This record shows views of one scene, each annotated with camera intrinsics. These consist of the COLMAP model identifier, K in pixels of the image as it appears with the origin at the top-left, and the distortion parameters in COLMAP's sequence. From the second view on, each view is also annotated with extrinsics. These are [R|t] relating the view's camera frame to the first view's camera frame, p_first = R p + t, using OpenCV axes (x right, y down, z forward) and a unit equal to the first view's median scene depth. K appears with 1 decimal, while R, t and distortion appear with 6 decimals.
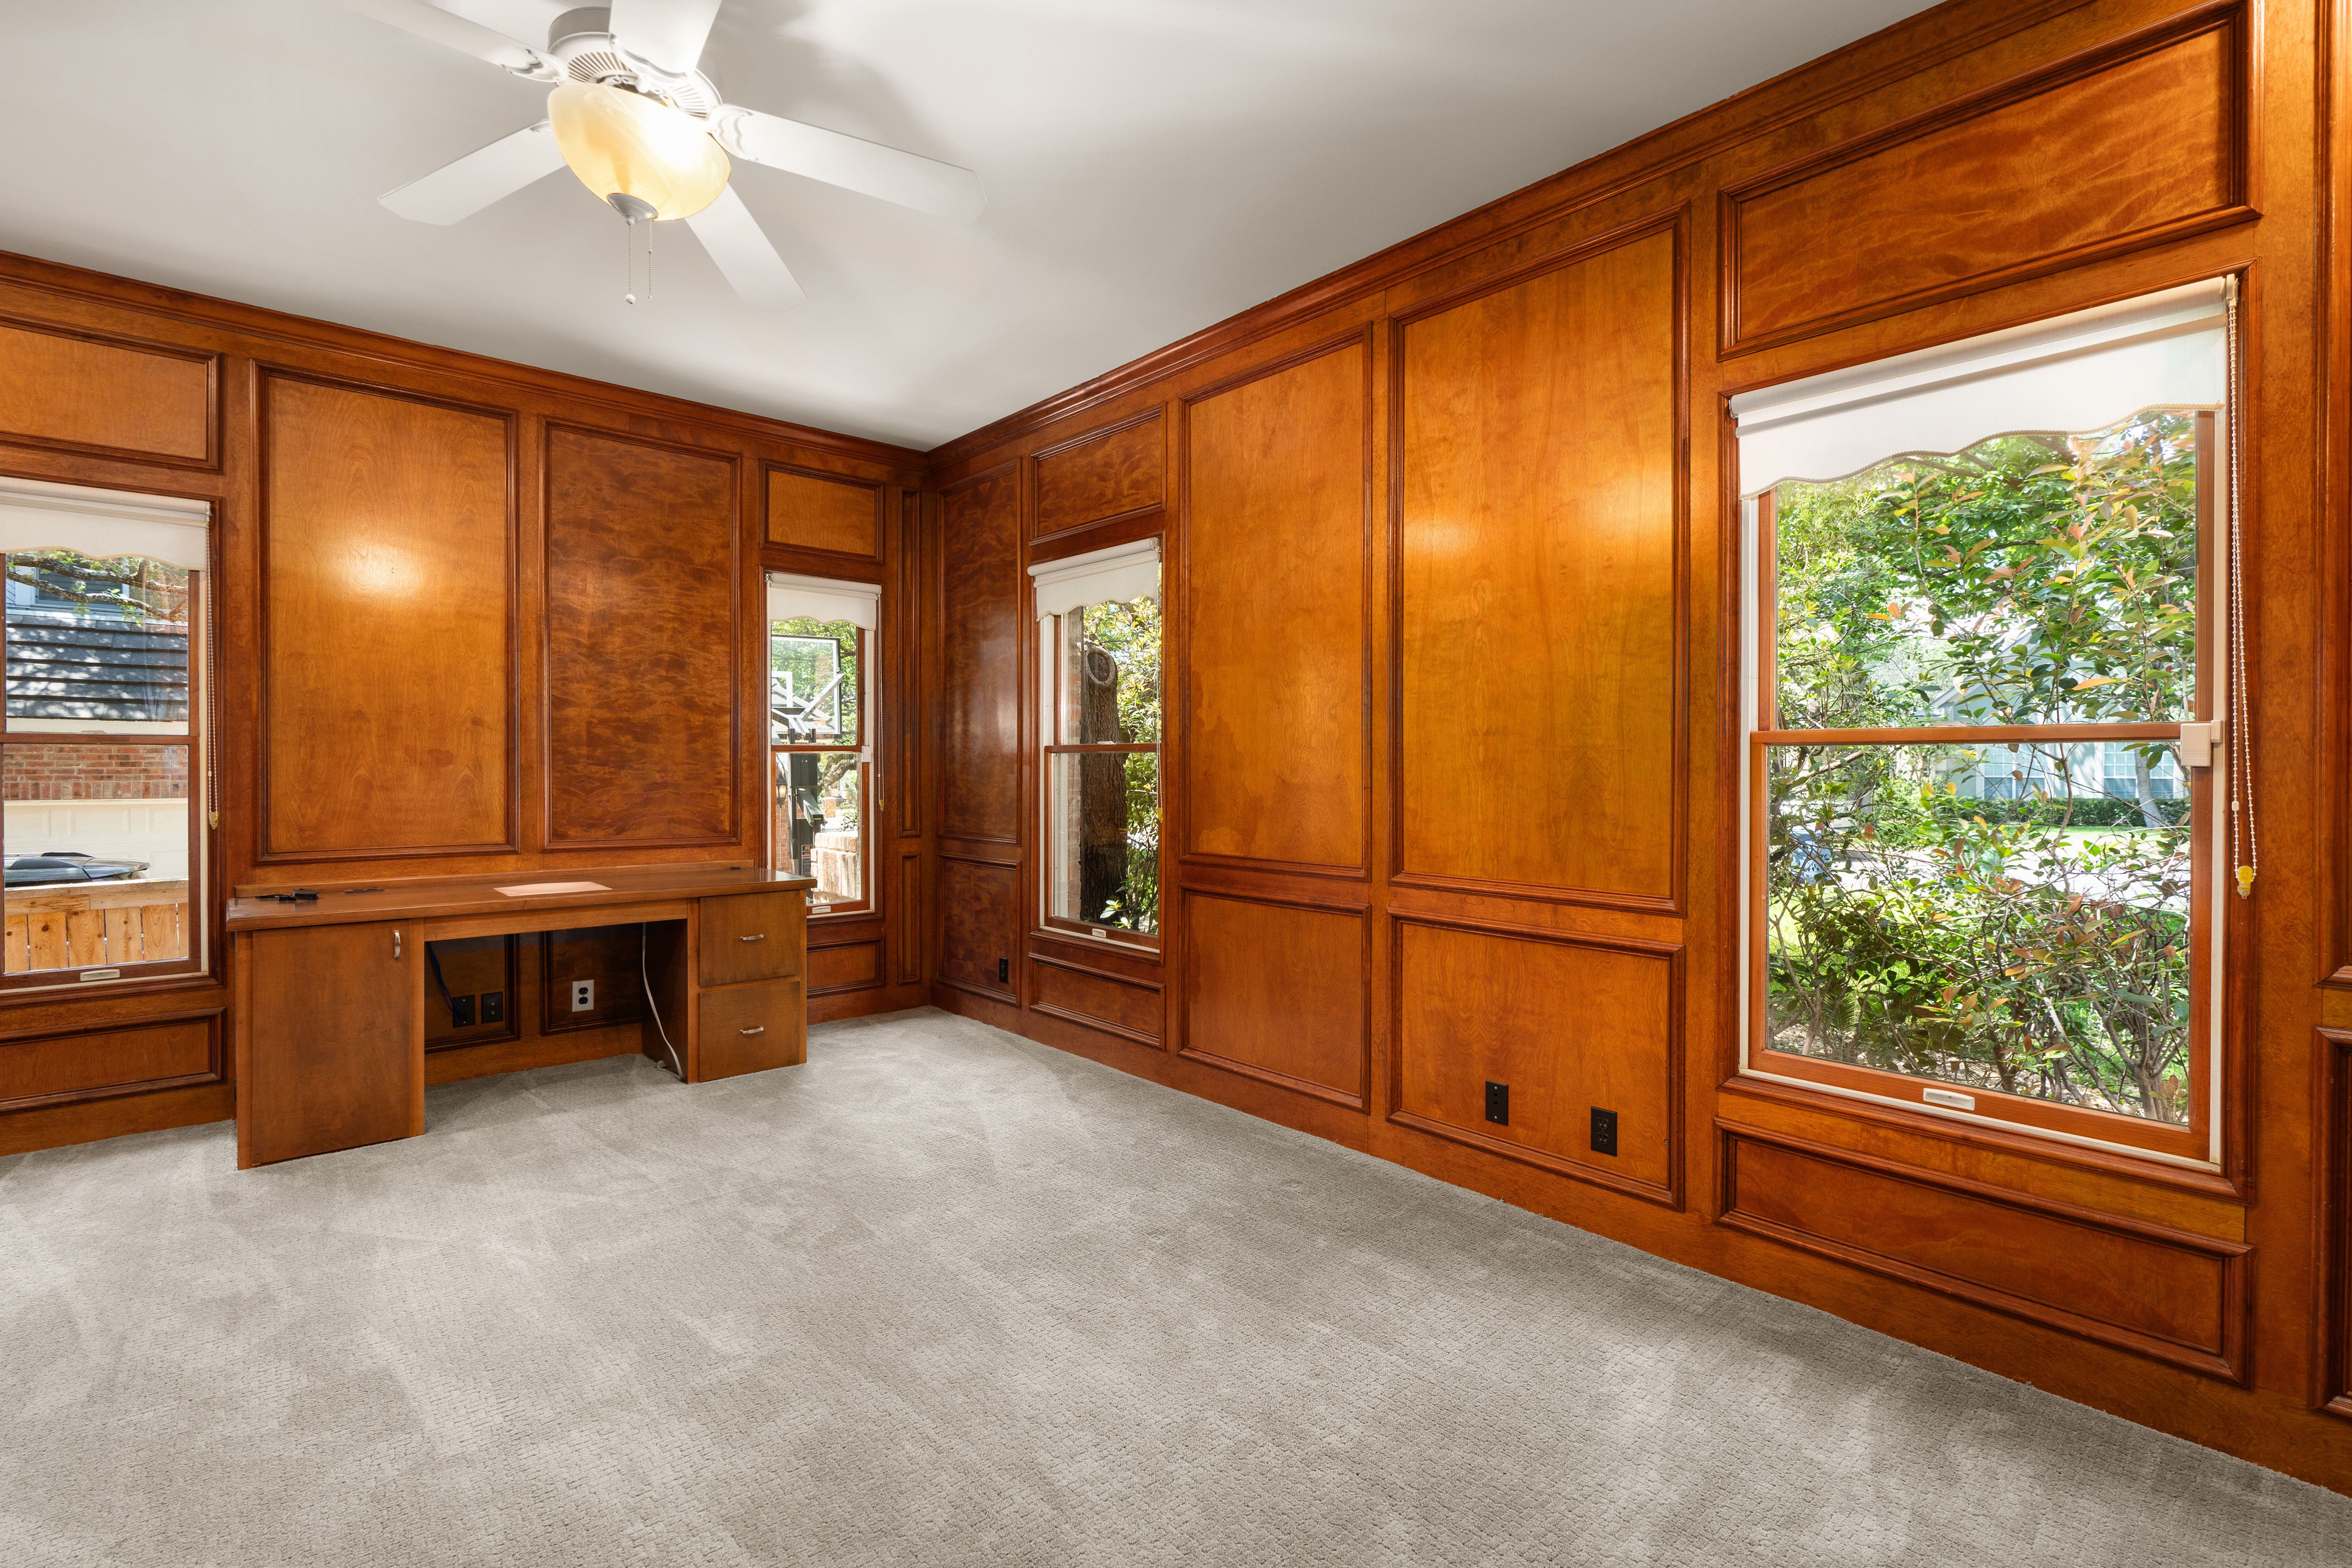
lens RADIAL K [[1073.9, 0, 1170.8], [0, 1073.9, 769.3], [0, 0, 1]] dist [-0.002302, 0.000986]
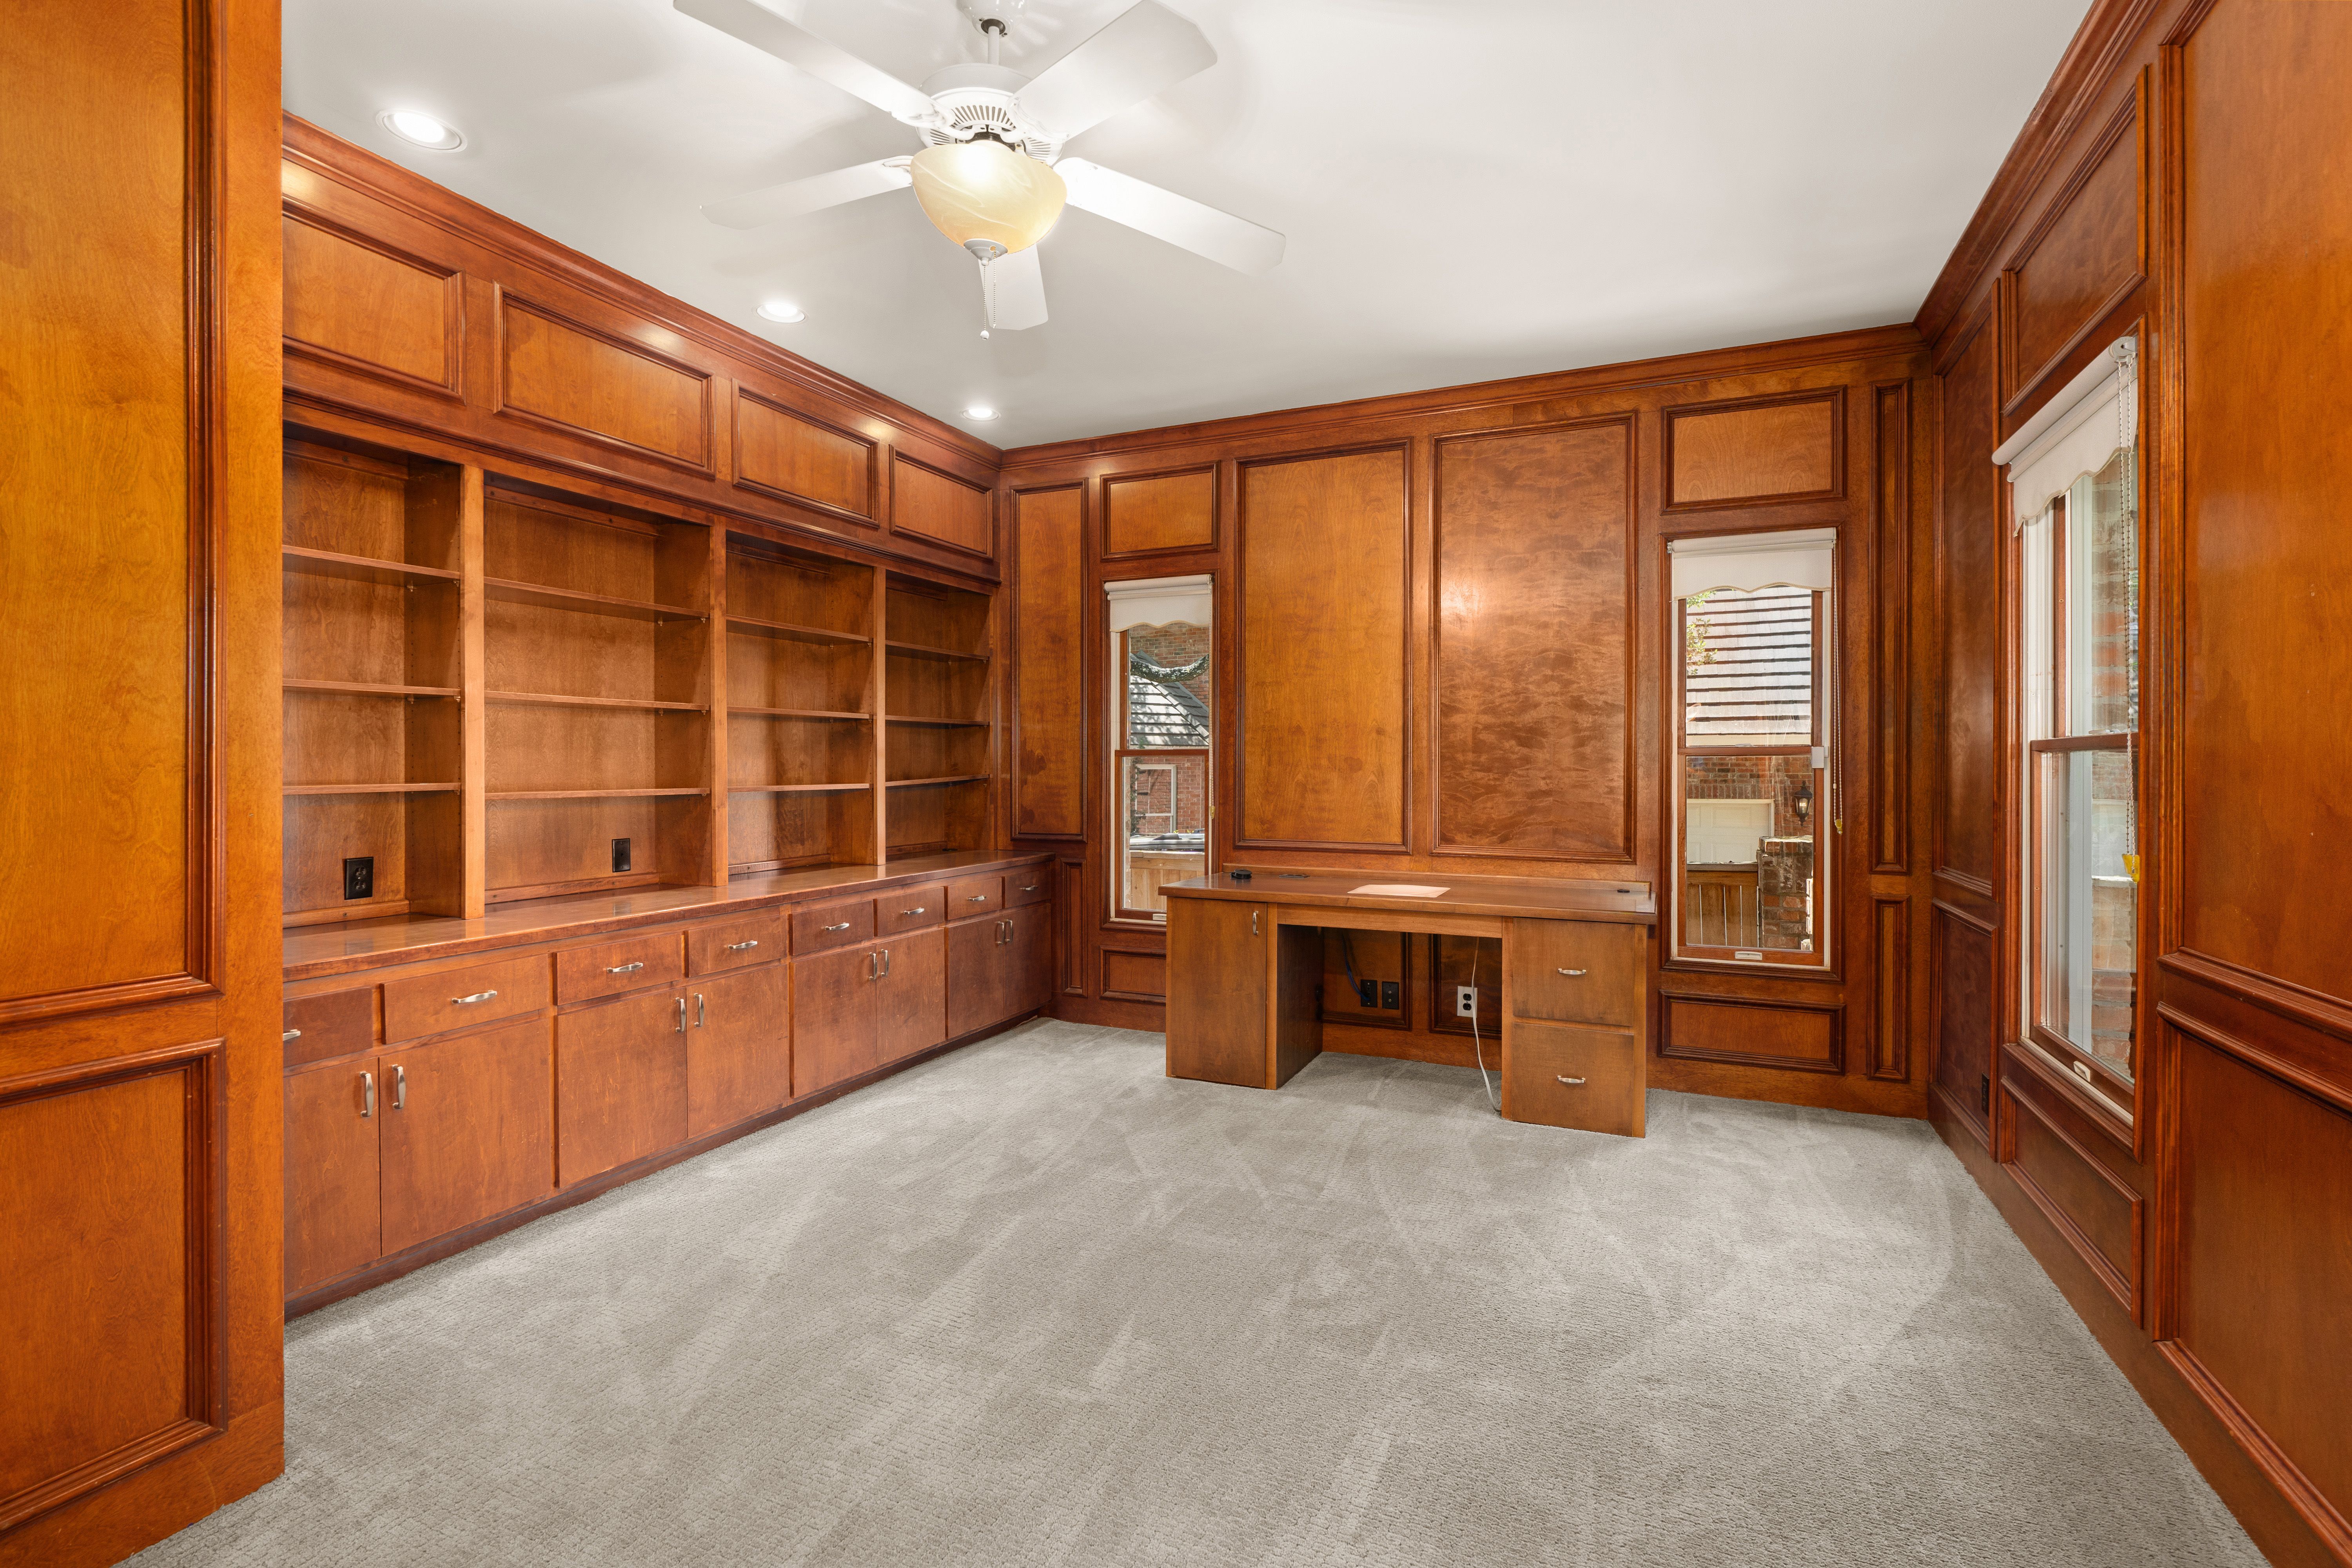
lens RADIAL K [[1073.9, 0, 1170.8], [0, 1073.9, 769.3], [0, 0, 1]] dist [-0.002302, 0.000986]
pose [[0.408865, -0.000746, -0.912595, 0.262820], [-0.004837, 0.999984, -0.002984, -0.001518], [0.912582, 0.005635, 0.408855, 0.350398]]
